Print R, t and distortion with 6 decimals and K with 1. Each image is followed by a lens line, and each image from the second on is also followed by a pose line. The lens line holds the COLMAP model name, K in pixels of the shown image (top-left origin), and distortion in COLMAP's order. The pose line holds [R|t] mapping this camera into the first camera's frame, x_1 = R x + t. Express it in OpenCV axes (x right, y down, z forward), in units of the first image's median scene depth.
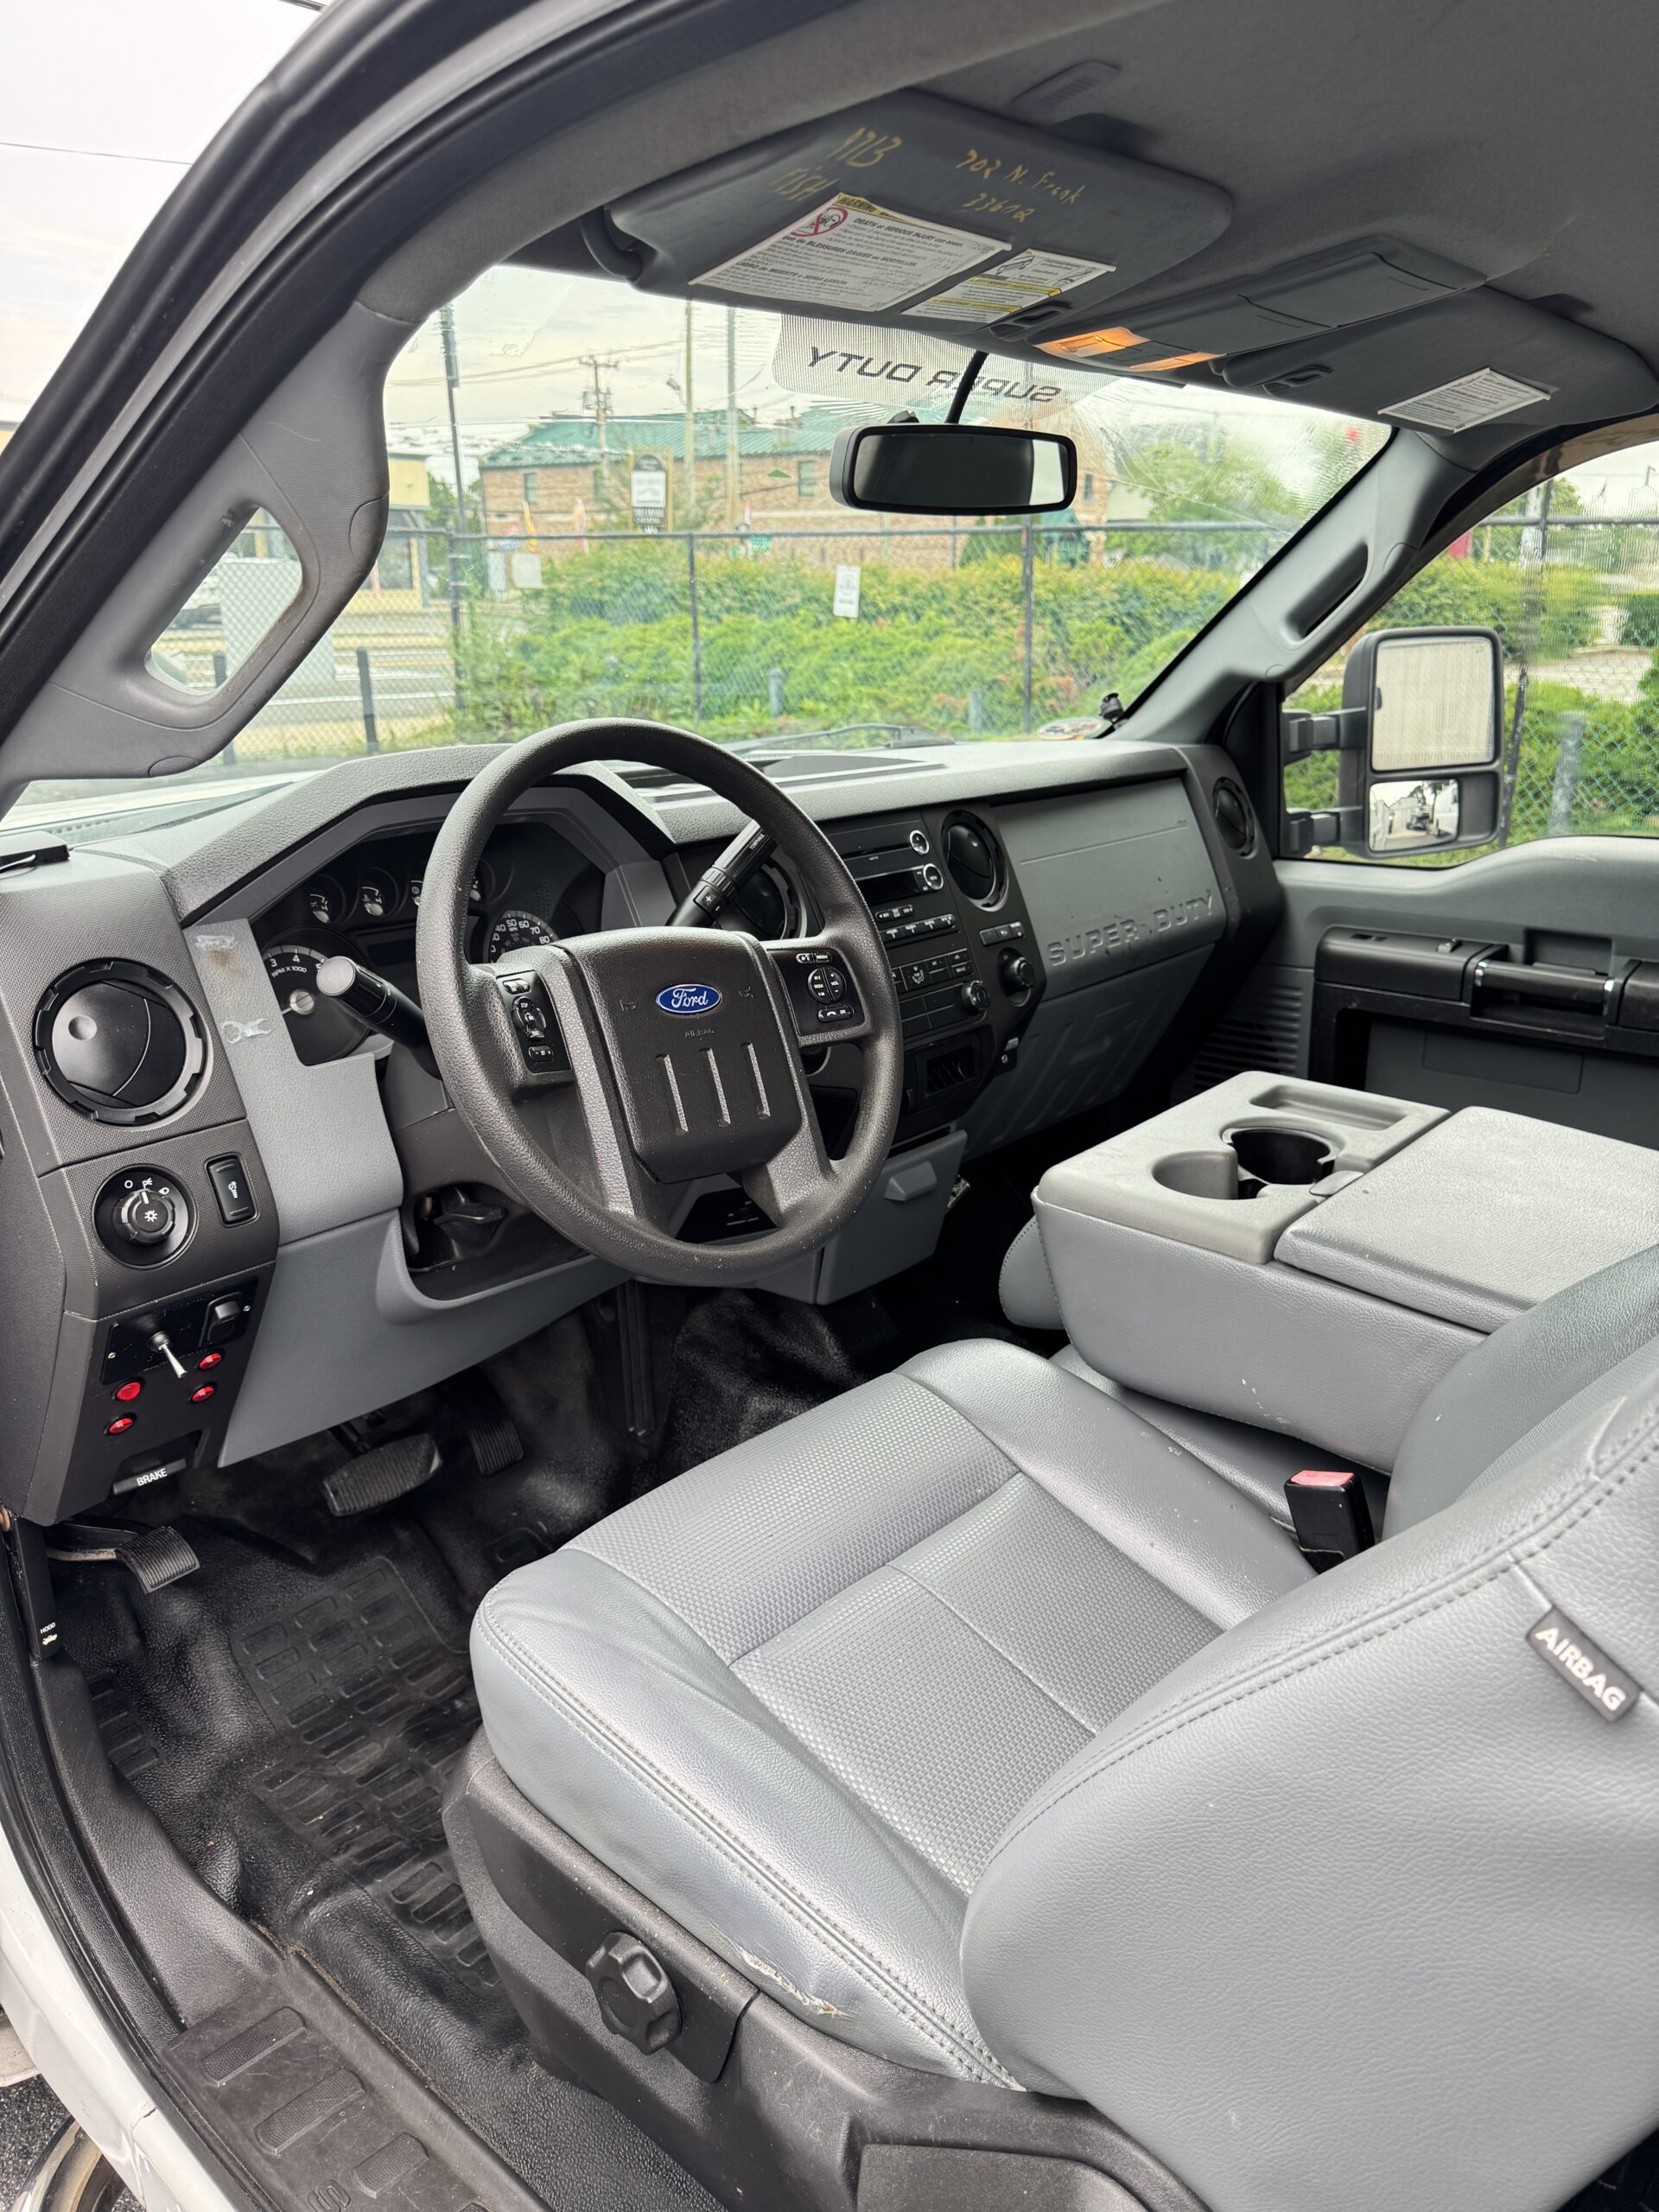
lens RADIAL K [[1556.4, 0, 829.9], [0, 1556.4, 1114.5], [0, 0, 1]] dist [0.055167, -0.061489]
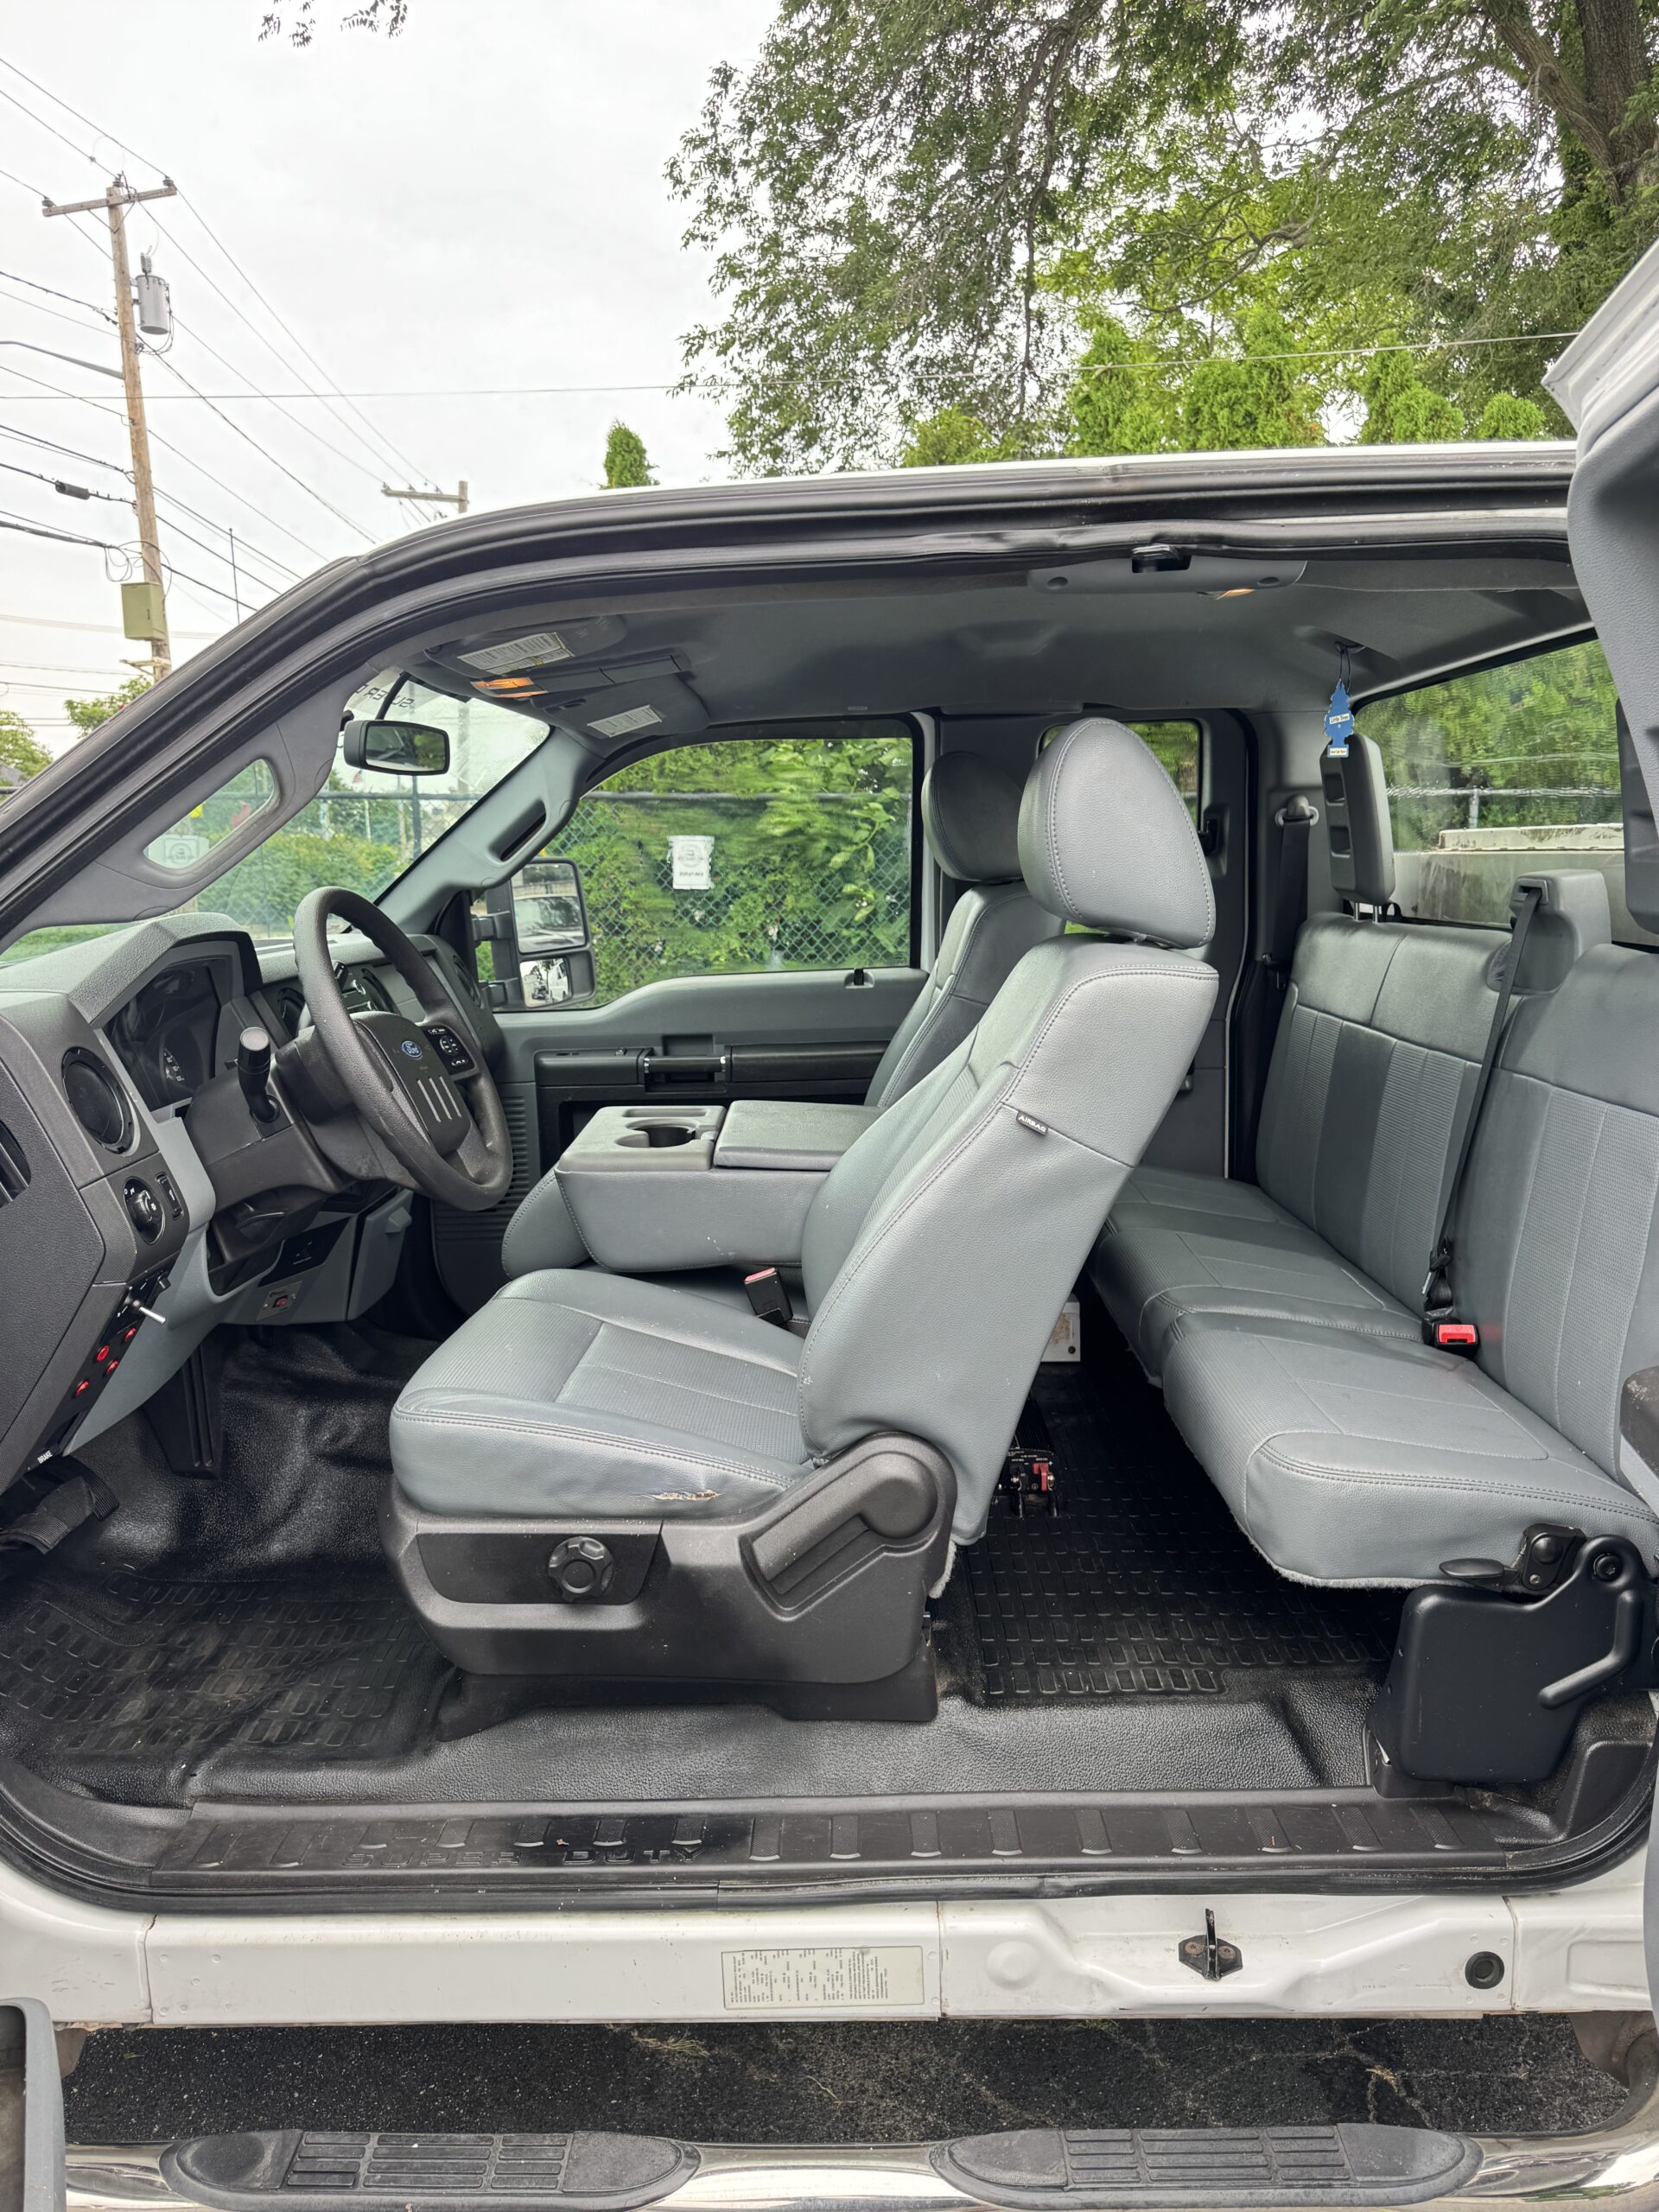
lens RADIAL K [[1556.4, 0, 821.9], [0, 1556.4, 1119.1], [0, 0, 1]] dist [0.055167, -0.061489]
pose [[0.755214, -0.116874, 0.644974, -0.486206], [0.216748, 0.973150, -0.077454, 0.127414], [-0.618604, 0.198292, 0.760269, -0.295340]]
